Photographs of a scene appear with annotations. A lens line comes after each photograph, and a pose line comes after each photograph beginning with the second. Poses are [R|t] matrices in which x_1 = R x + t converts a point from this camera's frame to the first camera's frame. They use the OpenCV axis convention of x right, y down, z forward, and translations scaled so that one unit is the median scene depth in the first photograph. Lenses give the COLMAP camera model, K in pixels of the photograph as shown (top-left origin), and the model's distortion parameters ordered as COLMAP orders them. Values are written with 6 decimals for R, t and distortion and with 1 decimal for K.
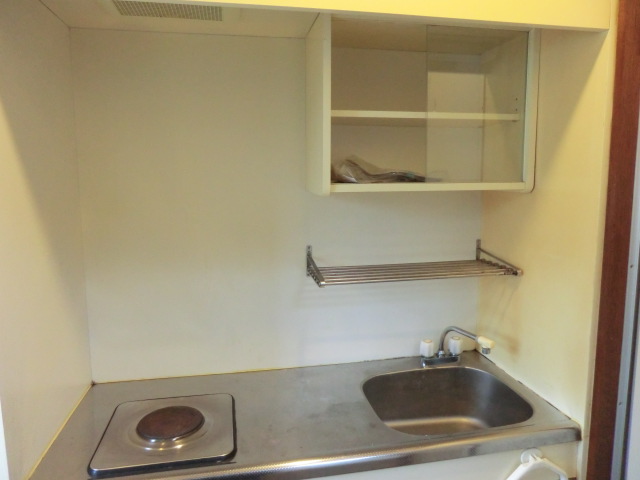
lens RADIAL K [[463.2, 0, 330.8], [0, 463.2, 231.0], [0, 0, 1]] dist [-0.084523, 0.104652]
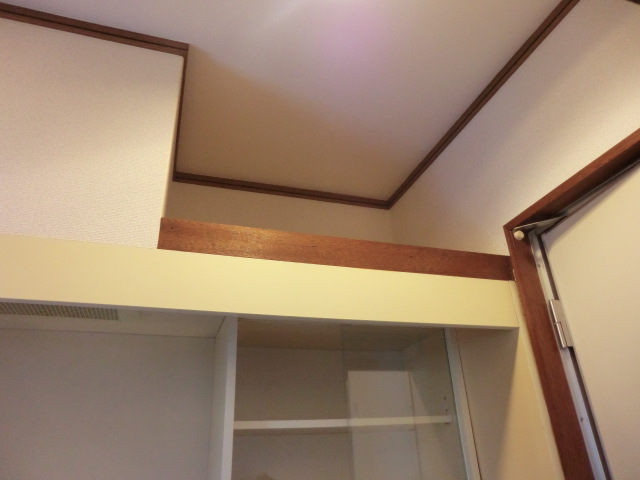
lens RADIAL K [[463.2, 0, 330.8], [0, 463.2, 231.0], [0, 0, 1]] dist [-0.084523, 0.104652]
pose [[0.989708, 0.023507, 0.141159, 0.044080], [0.063149, 0.813438, -0.578214, -0.047045], [-0.128416, 0.581177, 0.803582, 0.099968]]
